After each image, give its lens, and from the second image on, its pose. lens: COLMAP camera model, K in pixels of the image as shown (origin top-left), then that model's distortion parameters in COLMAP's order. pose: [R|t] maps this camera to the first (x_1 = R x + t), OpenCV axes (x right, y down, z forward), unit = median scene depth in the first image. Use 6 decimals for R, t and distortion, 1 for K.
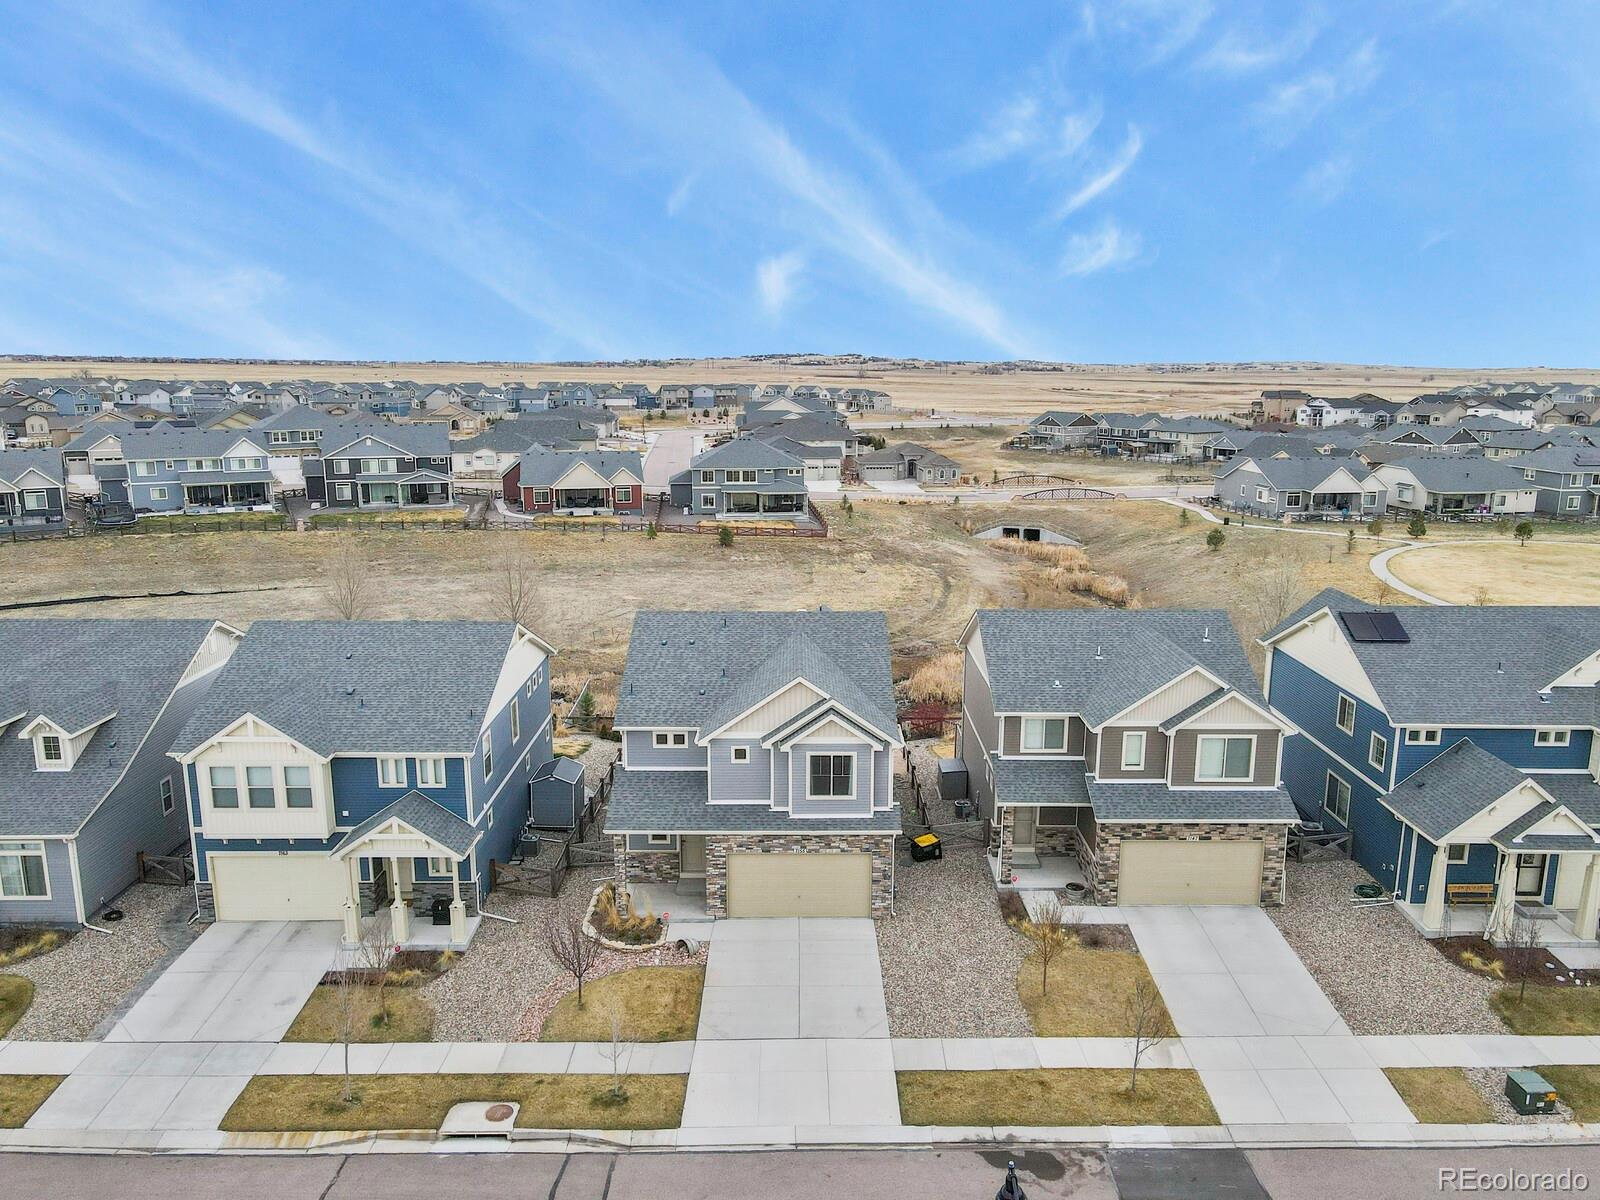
lens RADIAL K [[1180.6, 0, 807.0], [0, 1180.6, 607.2], [0, 0, 1]] dist [0.001793, 0.026018]
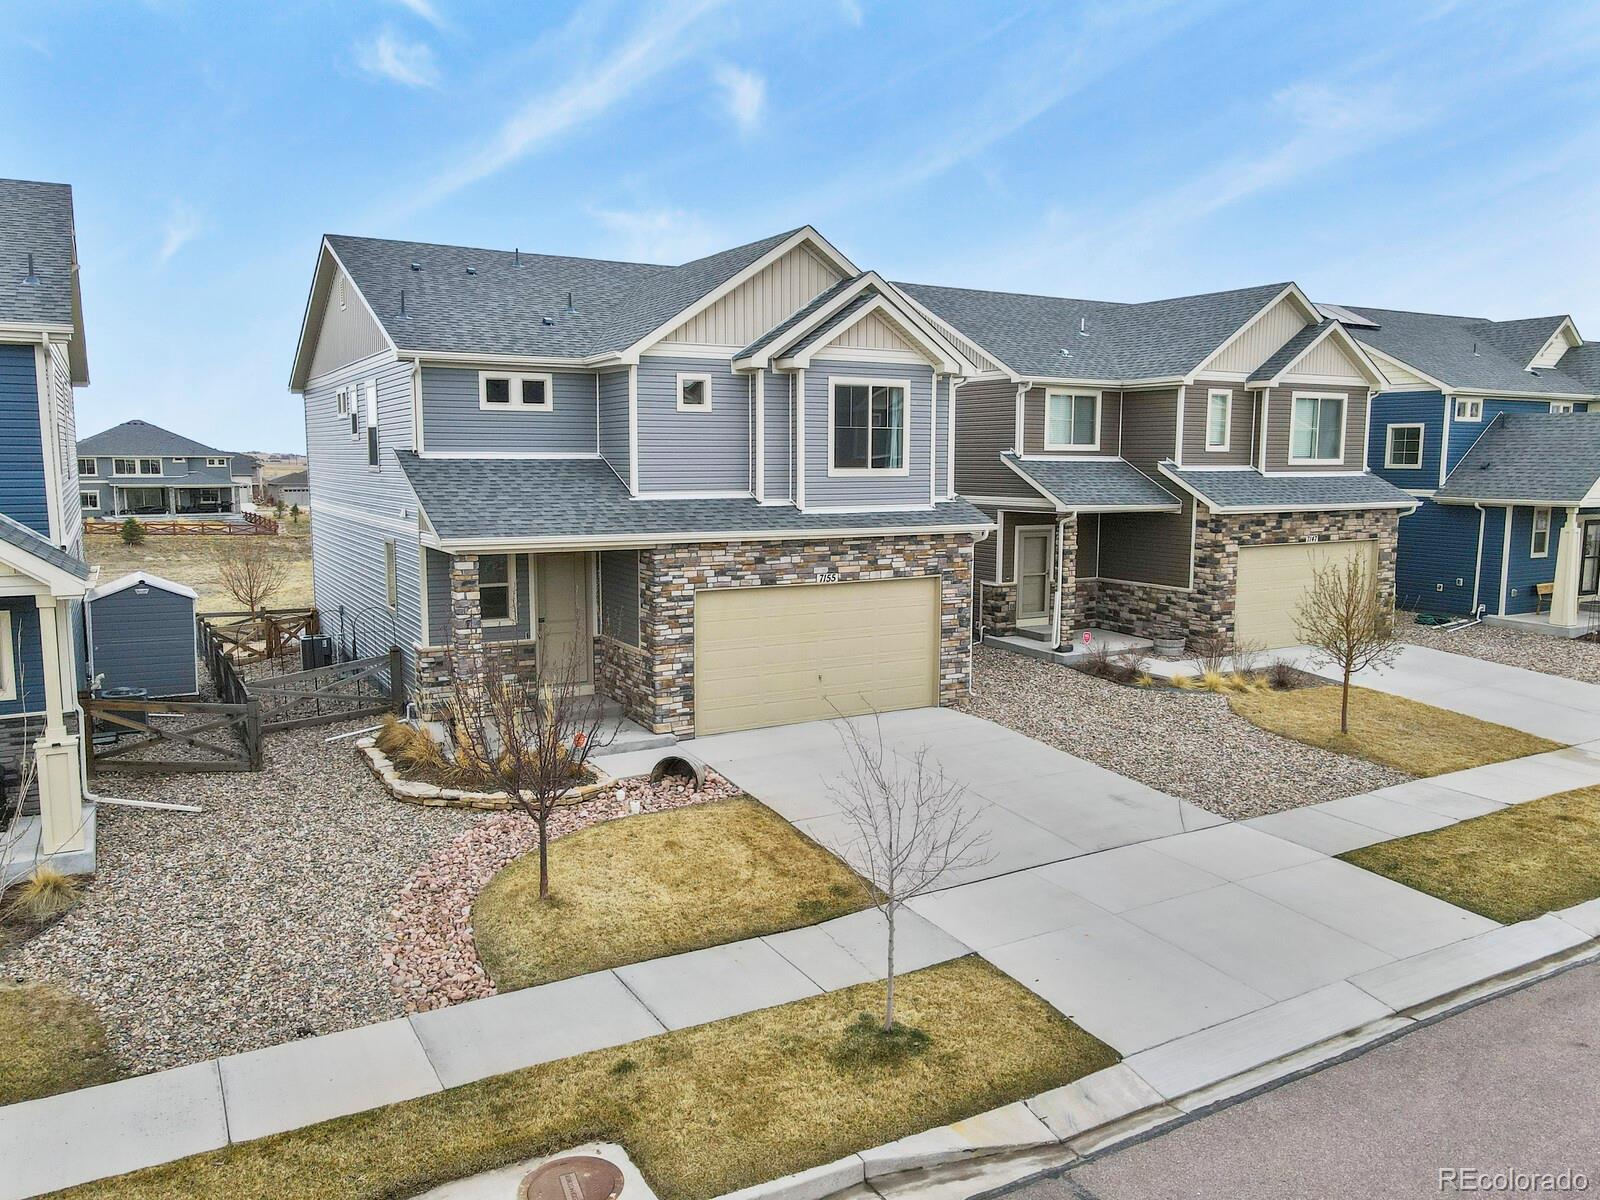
lens RADIAL K [[1193.1, 0, 805.1], [0, 1193.1, 604.9], [0, 0, 1]] dist [-0.000932, 0.029511]
pose [[0.868104, -0.061653, 0.492538, -0.261776], [0.102235, 0.993190, -0.055868, 0.240879], [-0.485740, 0.098854, 0.868496, 0.550915]]
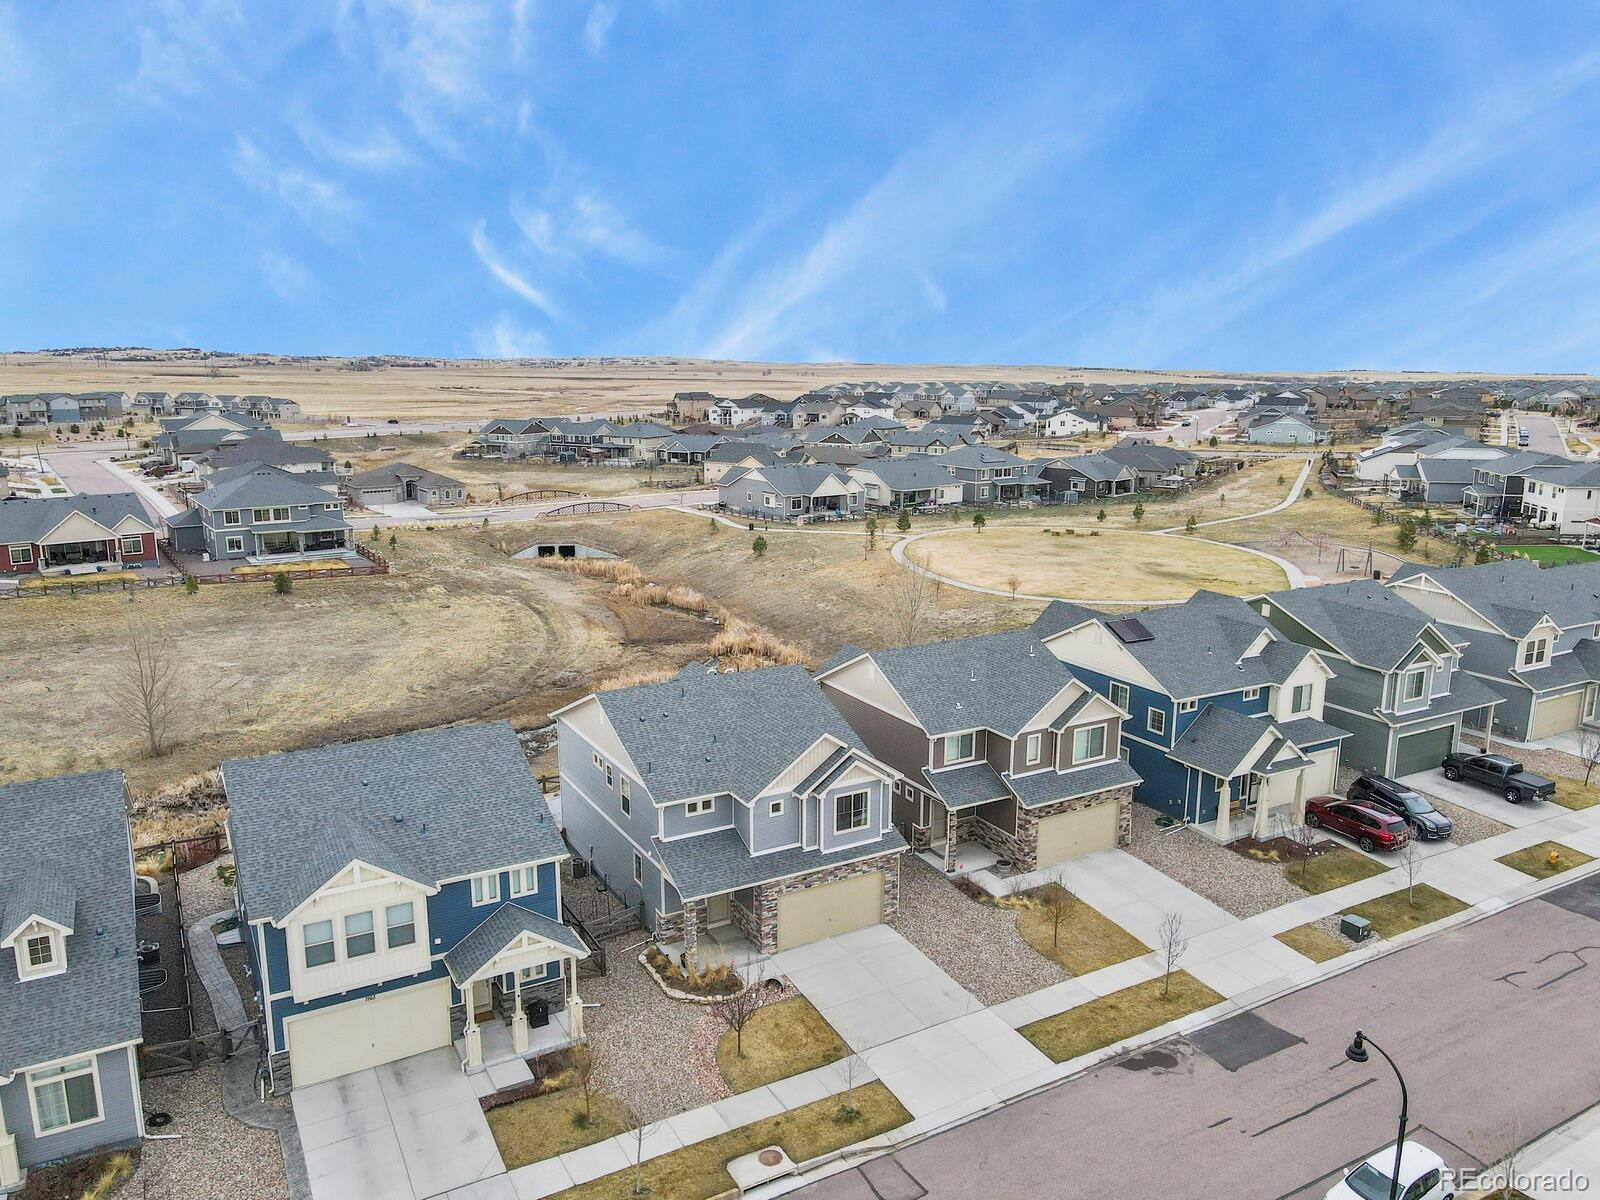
lens RADIAL K [[1180.6, 0, 807.0], [0, 1180.6, 607.2], [0, 0, 1]] dist [0.001793, 0.026018]
pose [[0.870822, -0.102909, 0.480706, -0.551989], [0.100692, 0.994451, 0.030483, -0.098676], [-0.481175, 0.021858, 0.876352, -0.017238]]
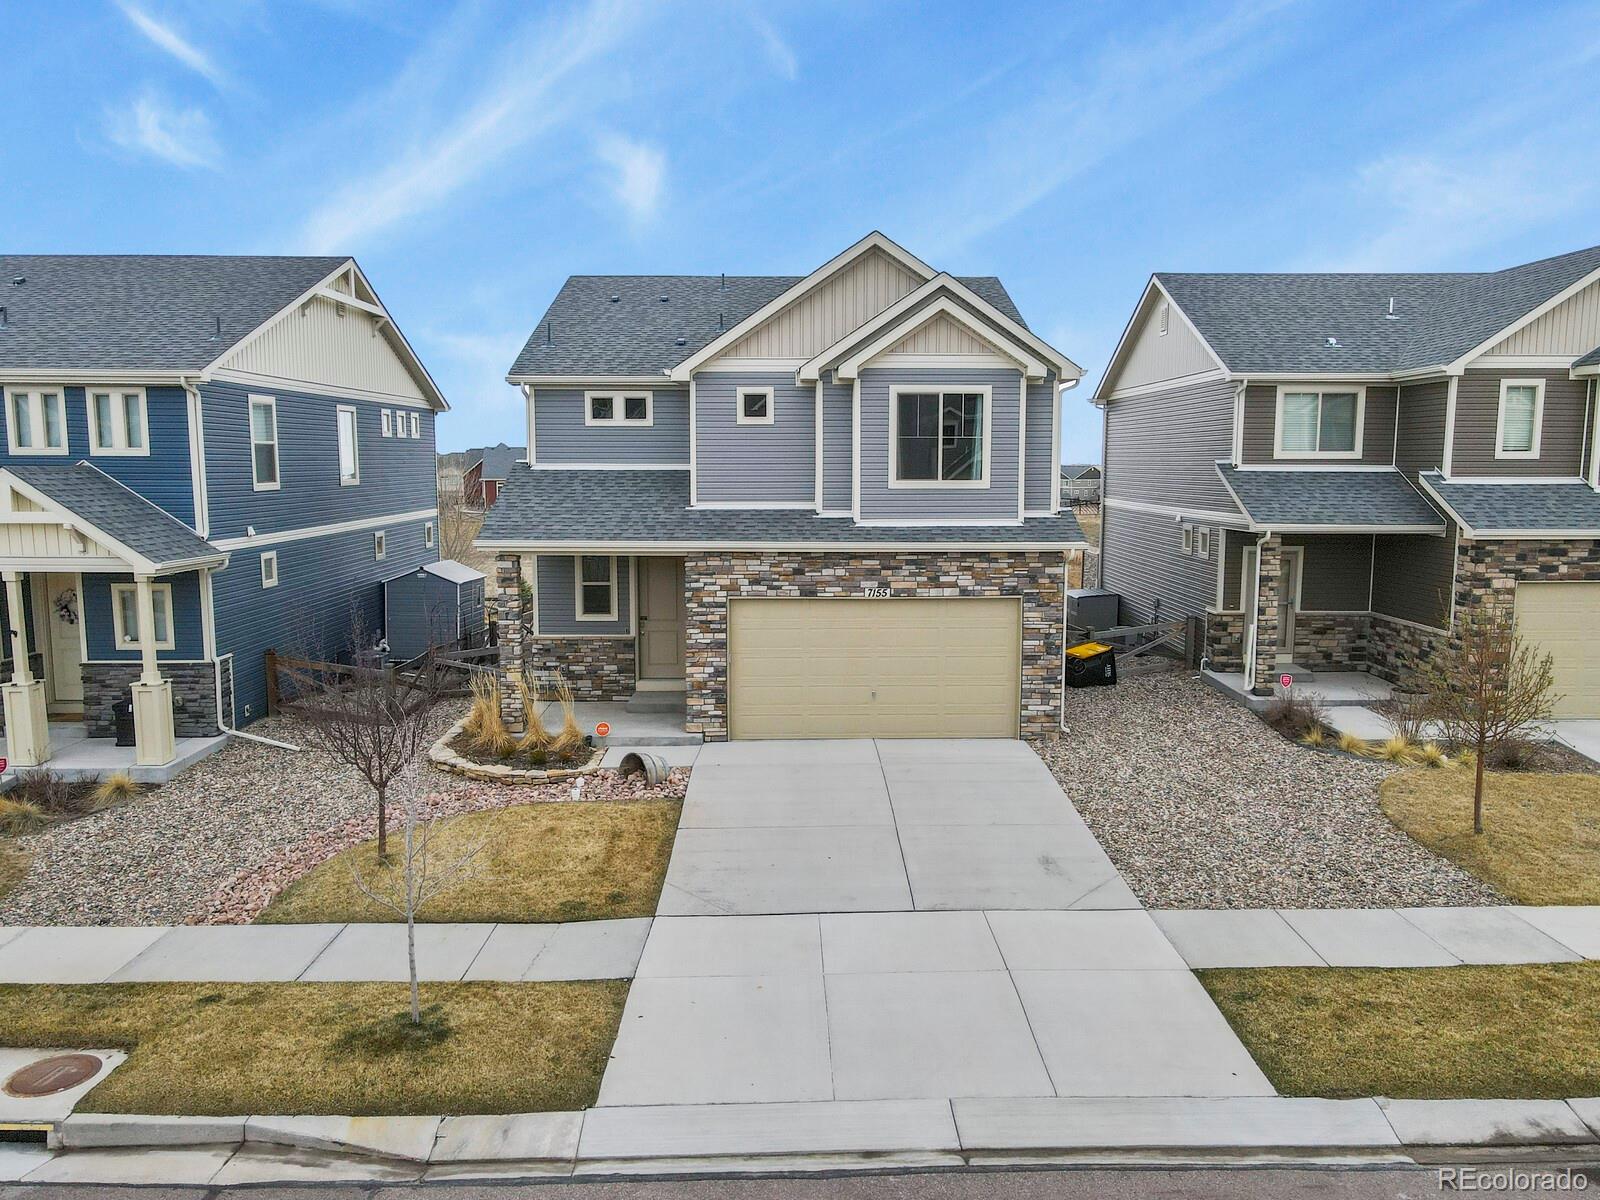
lens RADIAL K [[1186.2, 0, 805.3], [0, 1186.2, 605.0], [0, 0, 1]] dist [0.013082, 0.010206]
pose [[0.999965, -0.003199, 0.007674, -0.038826], [0.003852, 0.996238, -0.086576, 0.249383], [-0.007368, 0.086603, 0.996216, 0.498935]]
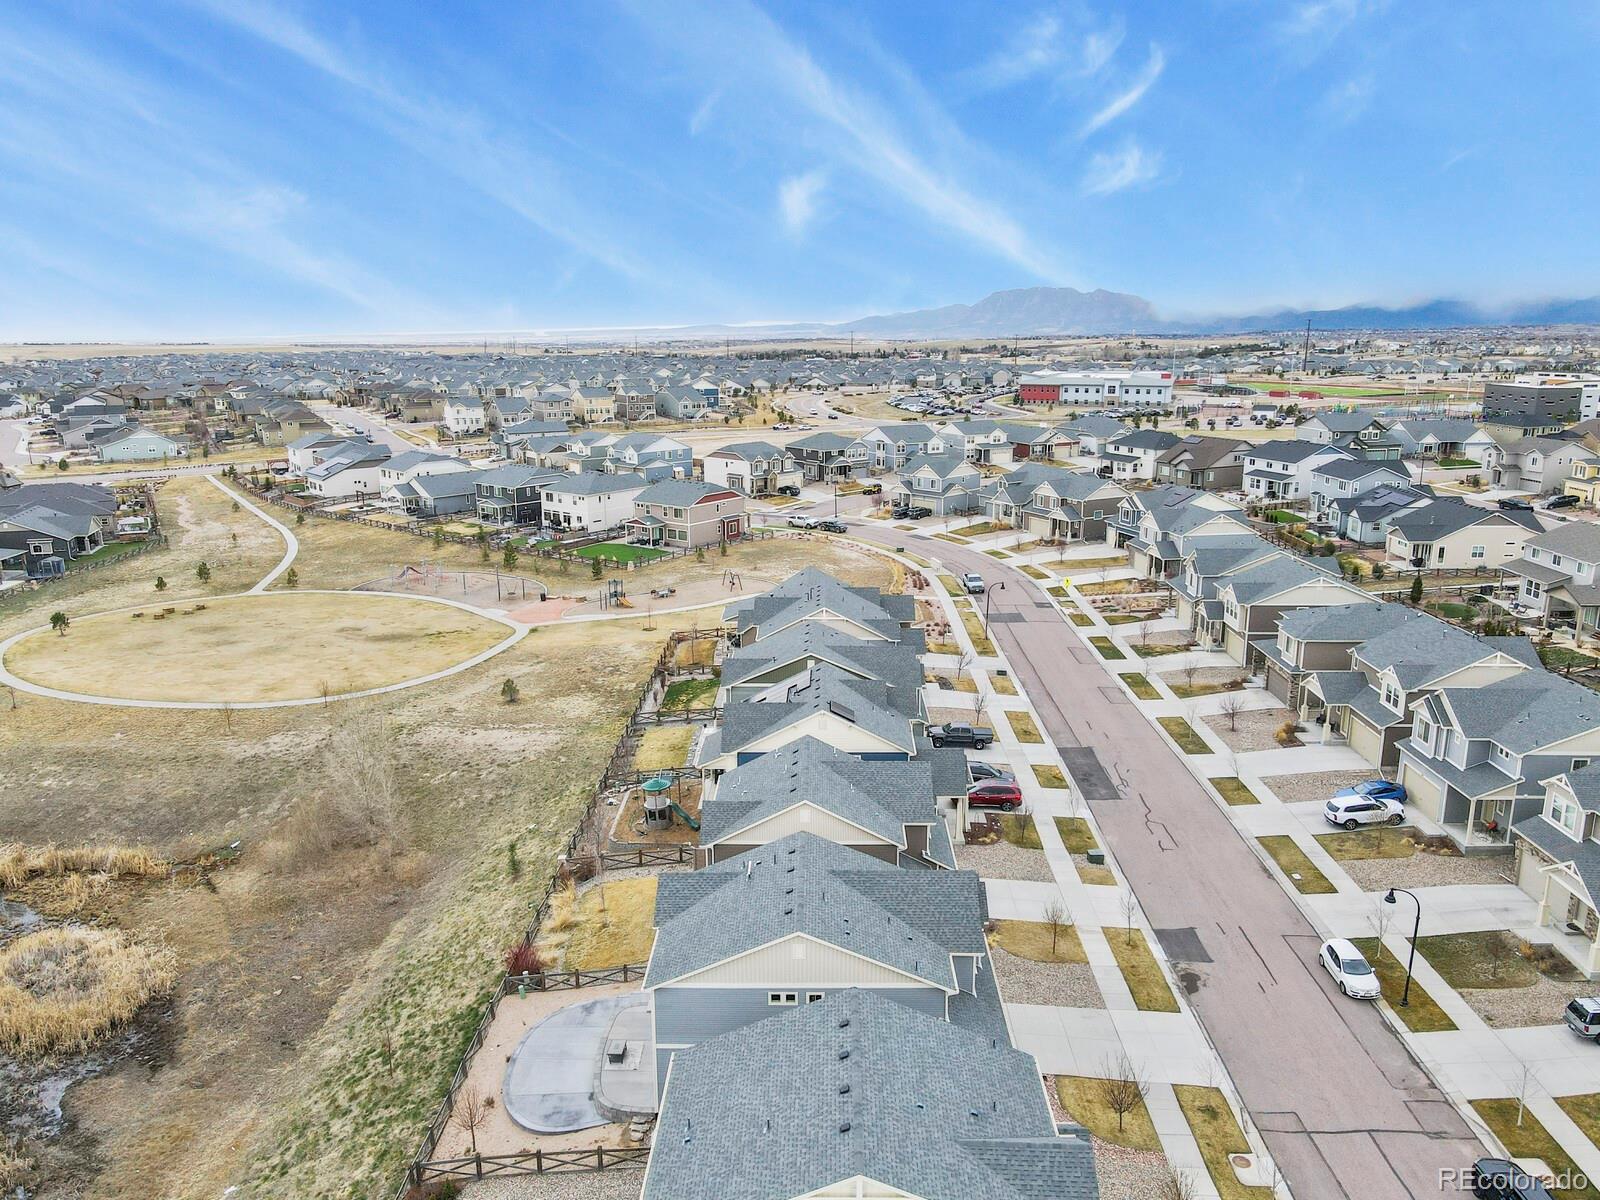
lens RADIAL K [[1193.1, 0, 805.1], [0, 1193.1, 604.9], [0, 0, 1]] dist [-0.000932, 0.029511]
pose [[0.020080, -0.233983, 0.972033, -1.244862], [0.212951, 0.950921, 0.224502, -0.566215], [-0.976856, 0.202488, 0.068922, 0.997849]]
